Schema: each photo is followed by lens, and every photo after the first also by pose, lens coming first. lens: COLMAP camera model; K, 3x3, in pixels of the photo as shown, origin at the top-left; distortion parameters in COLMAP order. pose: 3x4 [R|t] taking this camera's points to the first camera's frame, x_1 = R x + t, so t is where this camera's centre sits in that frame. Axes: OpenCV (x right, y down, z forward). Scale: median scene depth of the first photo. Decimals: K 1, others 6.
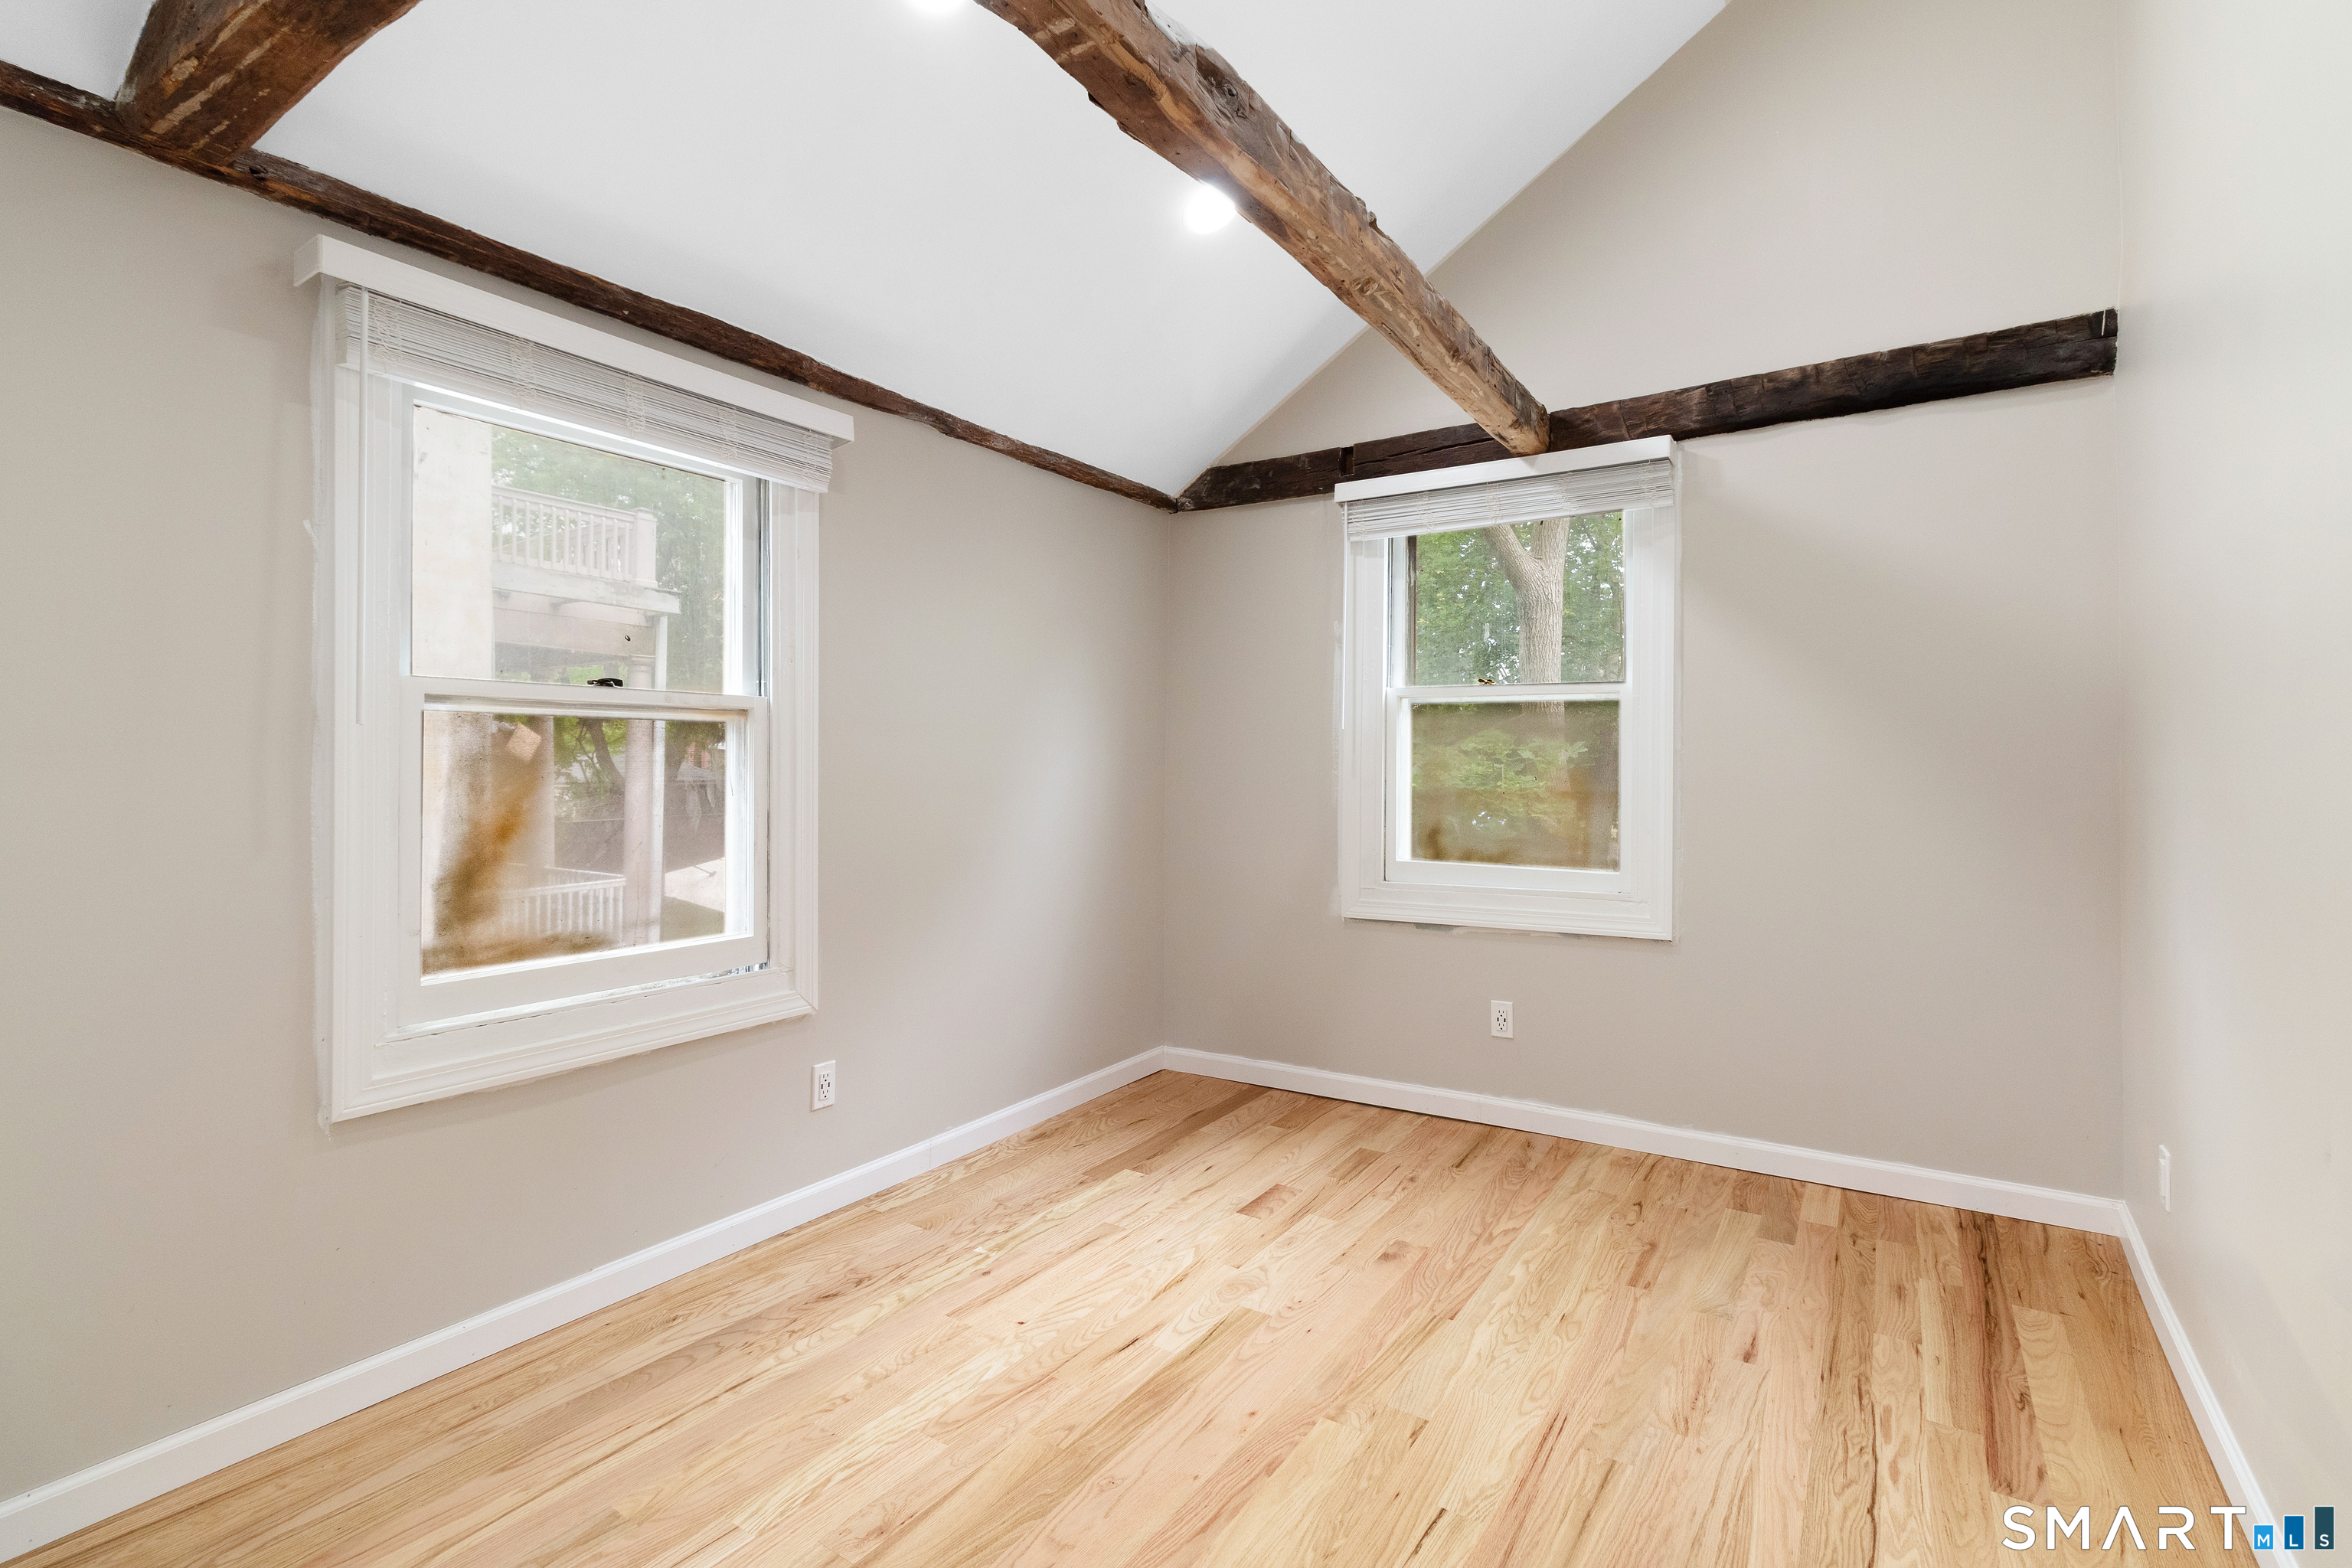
lens RADIAL K [[1079.9, 0, 1180.5], [0, 1079.9, 769.9], [0, 0, 1]] dist [0.000558, 0.000256]
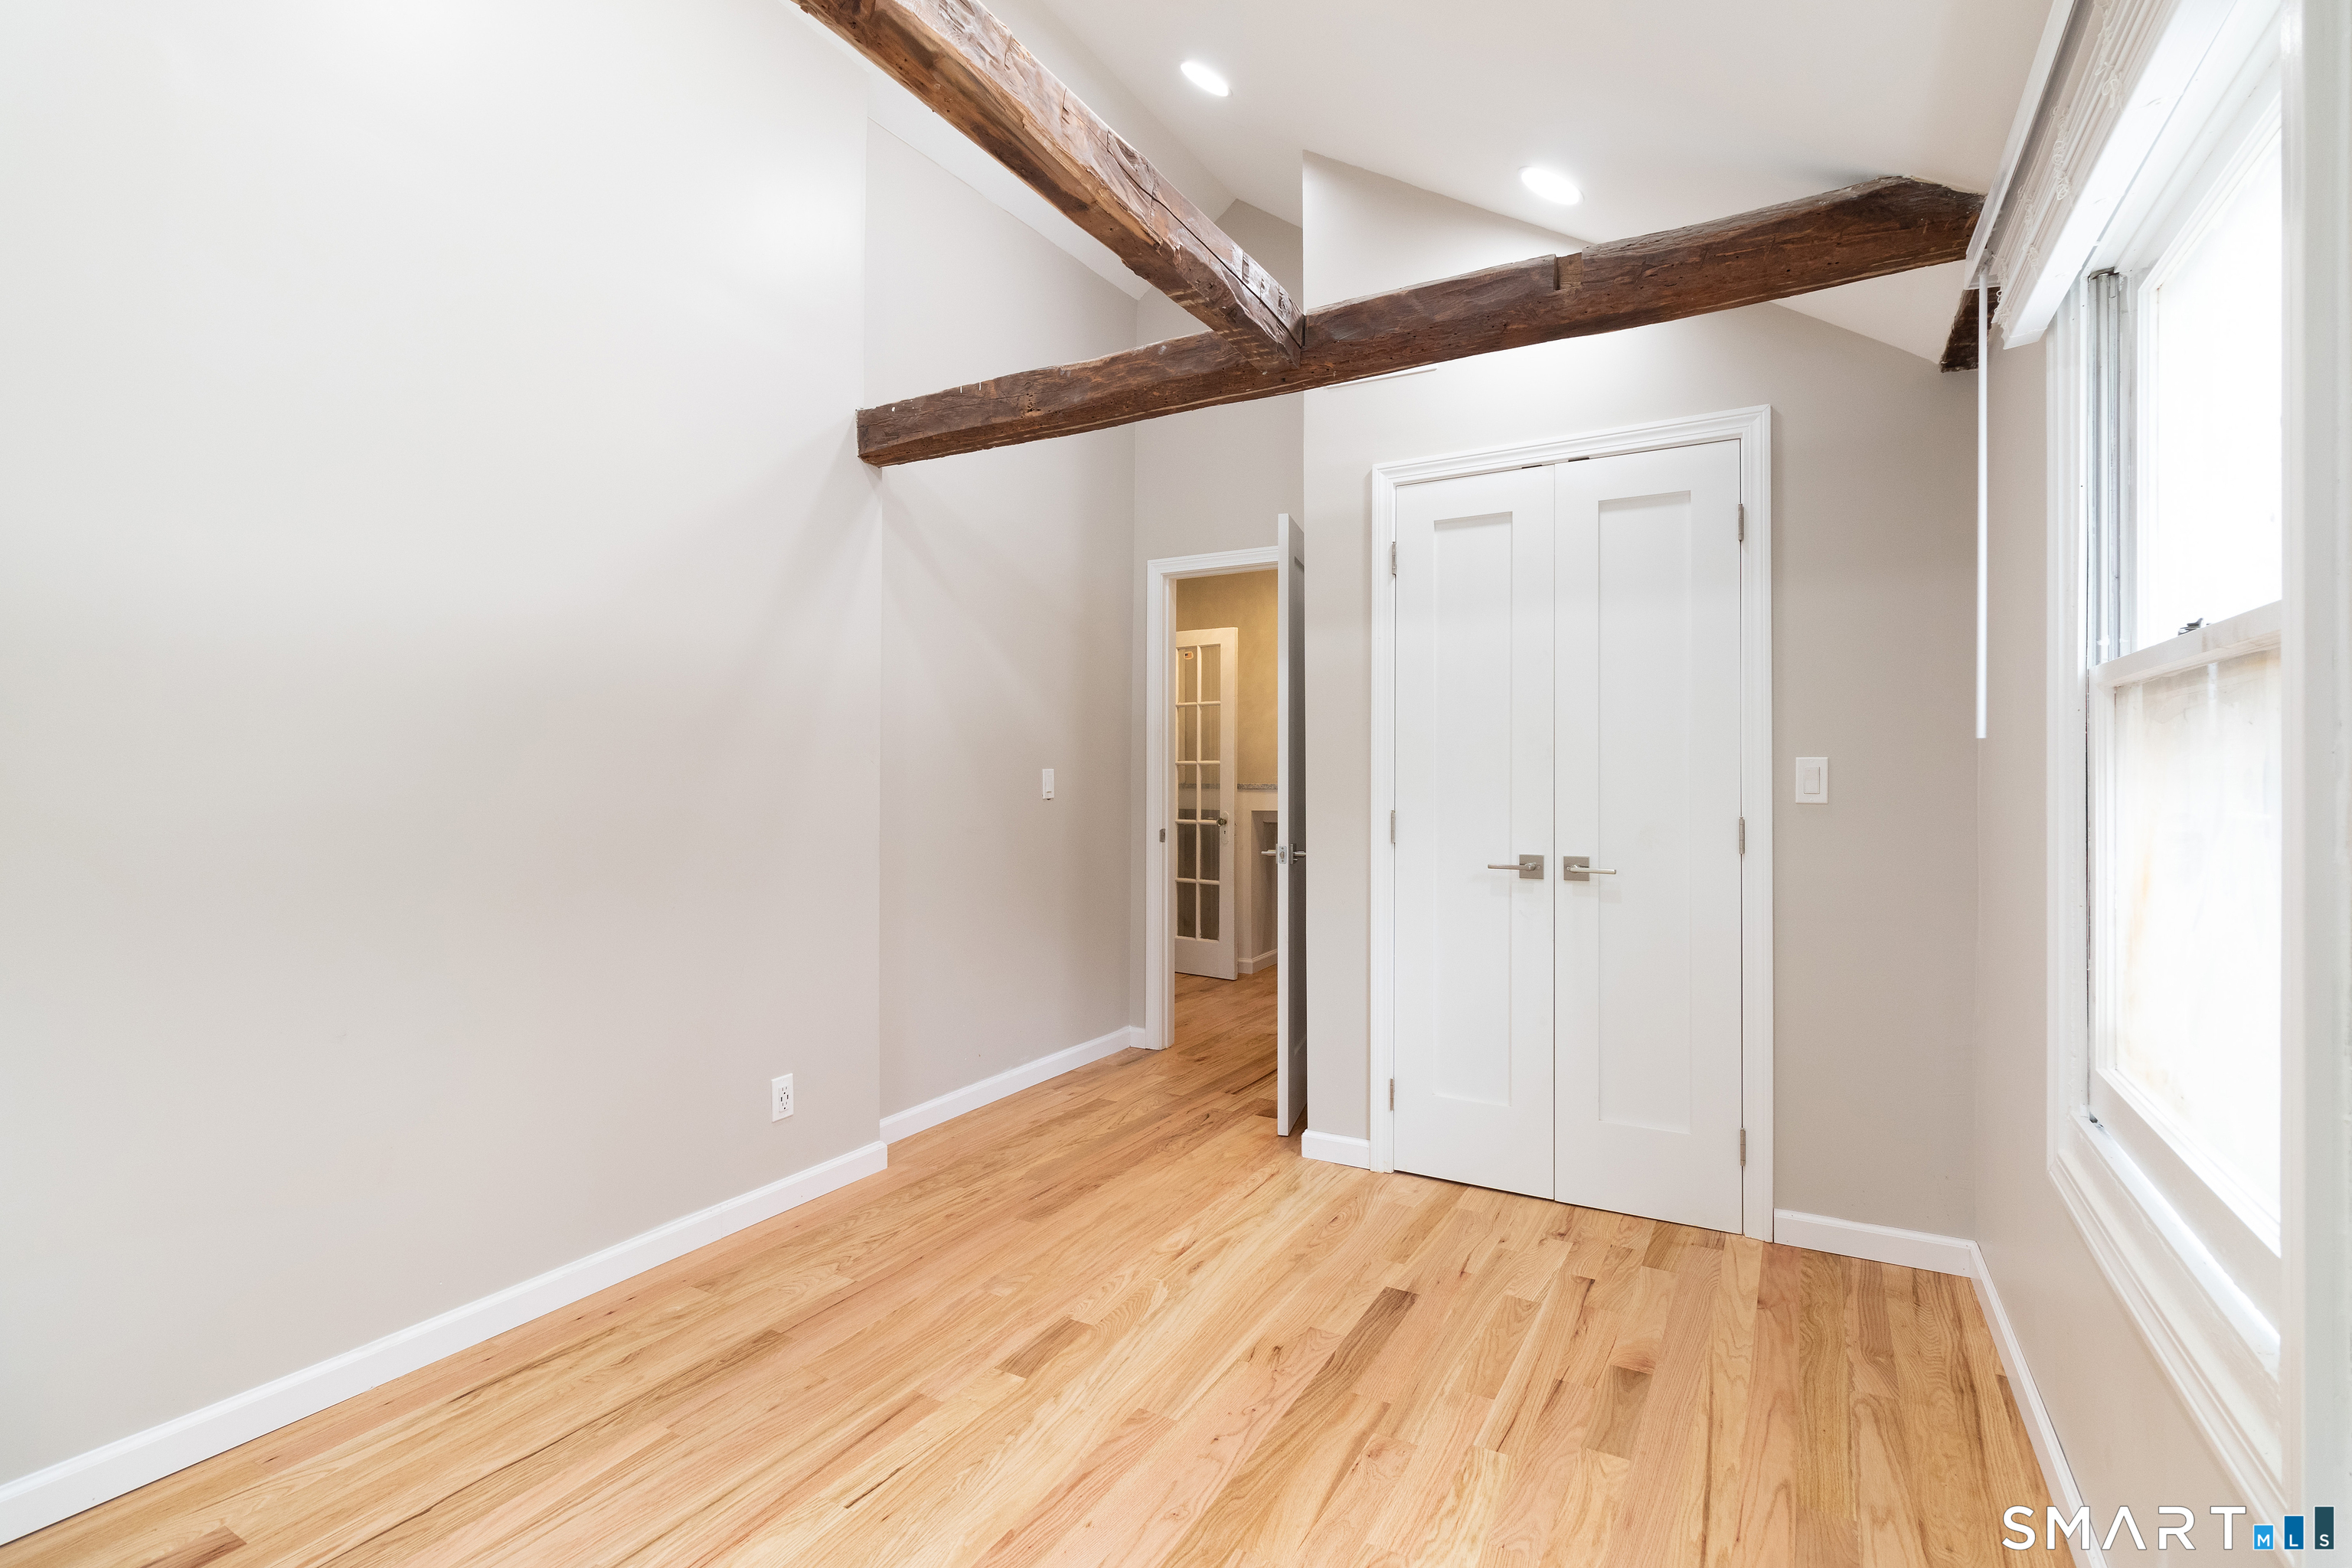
lens RADIAL K [[1079.9, 0, 1180.5], [0, 1079.9, 769.9], [0, 0, 1]] dist [0.000558, 0.000256]
pose [[-0.998127, -0.000531, -0.061175, -0.008018], [-0.000536, 1.000000, 0.000060, -0.014292], [0.061175, 0.000093, -0.998127, 2.015662]]
